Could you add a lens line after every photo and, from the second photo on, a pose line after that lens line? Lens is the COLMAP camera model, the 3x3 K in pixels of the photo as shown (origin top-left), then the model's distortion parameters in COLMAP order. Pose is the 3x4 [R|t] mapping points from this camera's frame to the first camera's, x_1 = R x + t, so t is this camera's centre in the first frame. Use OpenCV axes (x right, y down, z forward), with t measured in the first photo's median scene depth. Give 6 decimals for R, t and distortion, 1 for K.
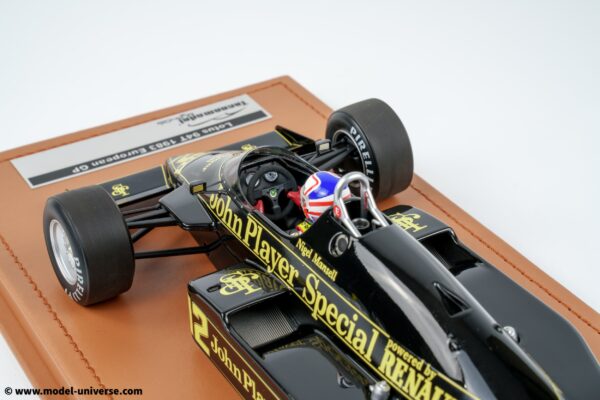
lens RADIAL K [[1148.6, 0, 300.0], [0, 1148.6, 200.0], [0, 0, 1]] dist [0.168834, -0.060618]
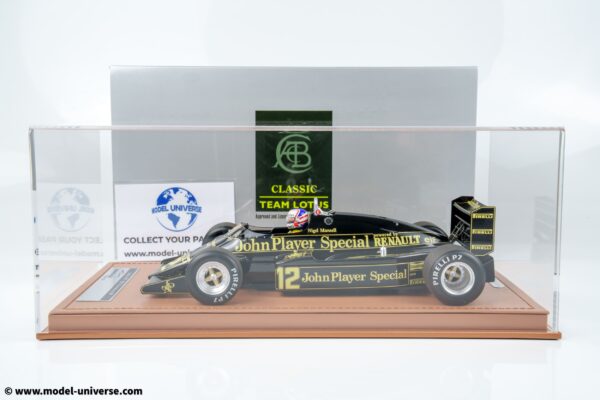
lens RADIAL K [[773.1, 0, 300.0], [0, 773.1, 200.0], [0, 0, 1]] dist [0.015078, 0.007956]
pose [[0.507398, -0.097034, 0.856231, -1.362472], [0.470085, 0.863933, -0.180663, 0.260053], [-0.722196, 0.494170, 0.483972, 0.176205]]
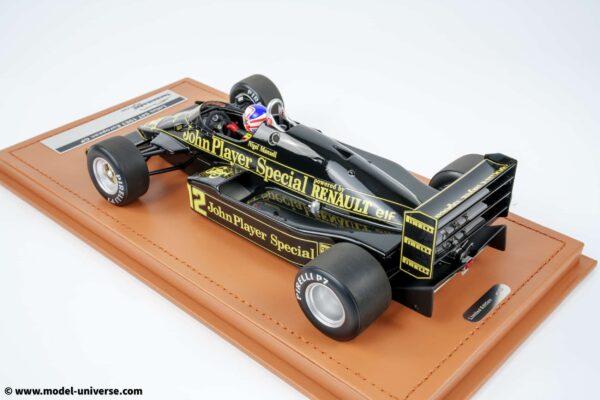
lens RADIAL K [[756.0, 0, 300.0], [0, 756.0, 200.0], [0, 0, 1]] dist [0.039953, 0.039054]
pose [[0.959338, -0.157194, 0.234436, -0.209891], [0.157752, 0.987341, 0.016494, 0.114191], [-0.234061, 0.021159, 0.971992, -0.170417]]
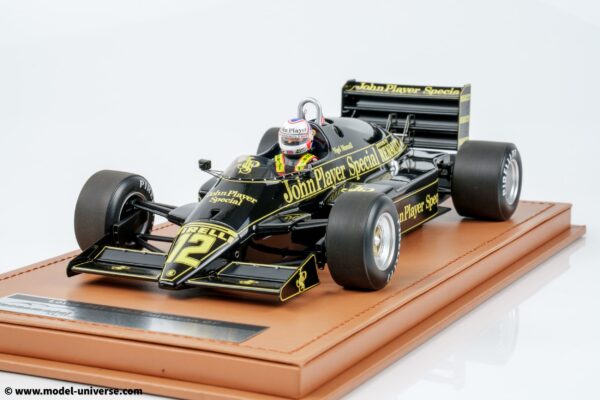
lens RADIAL K [[1392.7, 0, 300.0], [0, 1392.7, 200.0], [0, 0, 1]] dist [0.061446, 0.013687]
pose [[-0.545091, -0.144548, 0.825822, -1.412919], [0.456472, 0.775048, 0.436959, -0.690398], [-0.703213, 0.615147, -0.356490, 1.644786]]
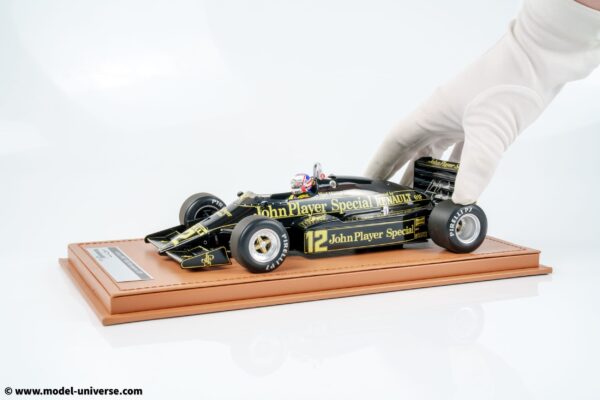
lens RADIAL K [[828.1, 0, 300.0], [0, 828.1, 200.0], [0, 0, 1]] dist [-0.000765, 0.001211]
pose [[0.109664, -0.142995, 0.983629, -1.716190], [0.538698, 0.840208, 0.062086, -0.083571], [-0.835331, 0.523070, 0.169172, 0.707838]]
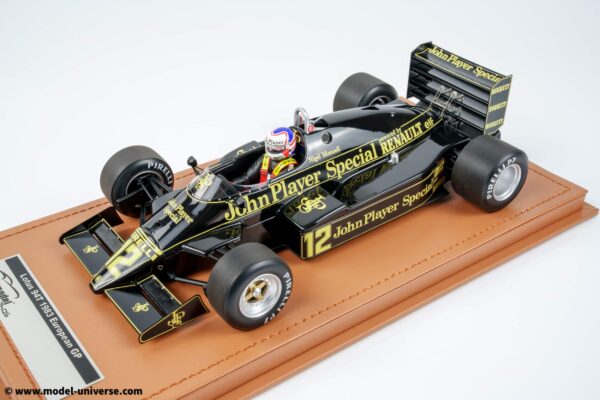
lens RADIAL K [[756.0, 0, 300.0], [0, 756.0, 200.0], [0, 0, 1]] dist [0.039953, 0.039054]
pose [[-0.082556, -0.543702, 0.835208, -0.954326], [0.548593, 0.674871, 0.493552, -0.477694], [-0.832004, 0.498935, 0.242557, 0.734811]]
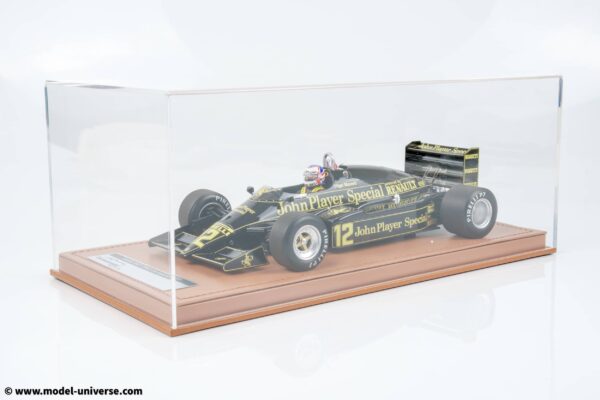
lens RADIAL K [[930.7, 0, 300.0], [0, 930.7, 200.0], [0, 0, 1]] dist [0.004886, -0.012401]
pose [[-0.105331, -0.164671, 0.980708, -1.842144], [0.549566, 0.812275, 0.195414, -0.347501], [-0.828784, 0.559547, 0.004940, 1.028091]]
